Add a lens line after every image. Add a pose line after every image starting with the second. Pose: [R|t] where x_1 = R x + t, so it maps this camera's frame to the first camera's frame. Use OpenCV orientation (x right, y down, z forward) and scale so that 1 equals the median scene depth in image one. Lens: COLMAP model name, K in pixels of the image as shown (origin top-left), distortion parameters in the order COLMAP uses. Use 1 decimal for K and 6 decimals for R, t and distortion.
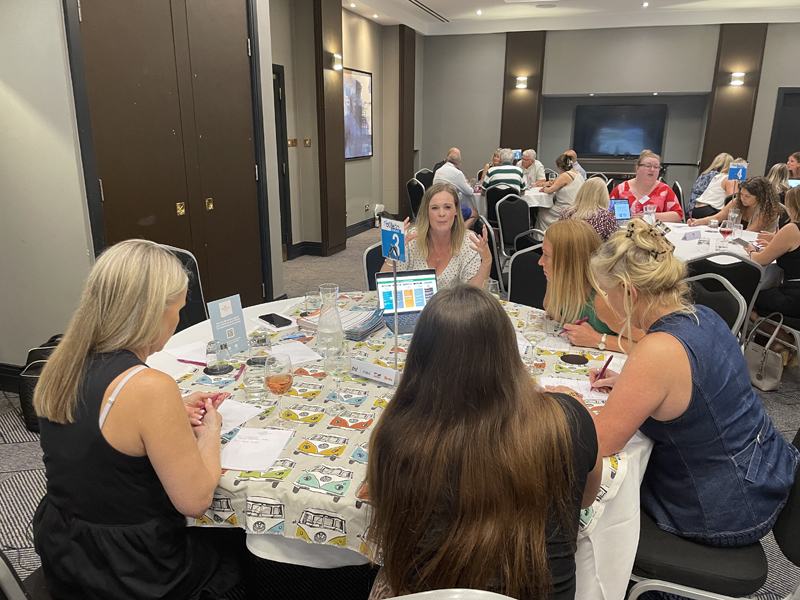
lens RADIAL K [[606.8, 0, 403.7], [0, 606.8, 304.2], [0, 0, 1]] dist [0.091265, -0.120674]
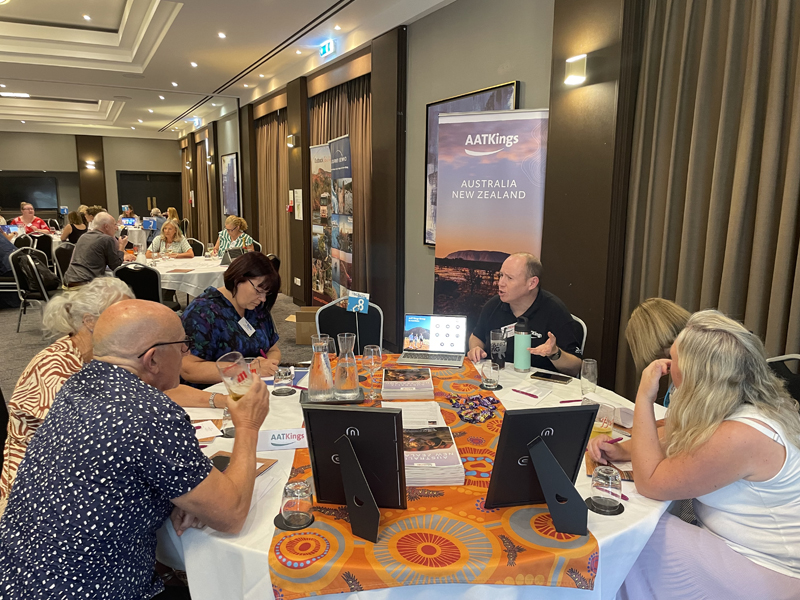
lens RADIAL K [[606.8, 0, 400.3], [0, 606.8, 295.3], [0, 0, 1]] dist [0.091265, -0.120674]
pose [[0.686369, -0.121313, 0.717064, -0.169555], [0.200962, 0.979235, -0.026692, 0.229865], [-0.698936, 0.162424, 0.696496, -0.800797]]
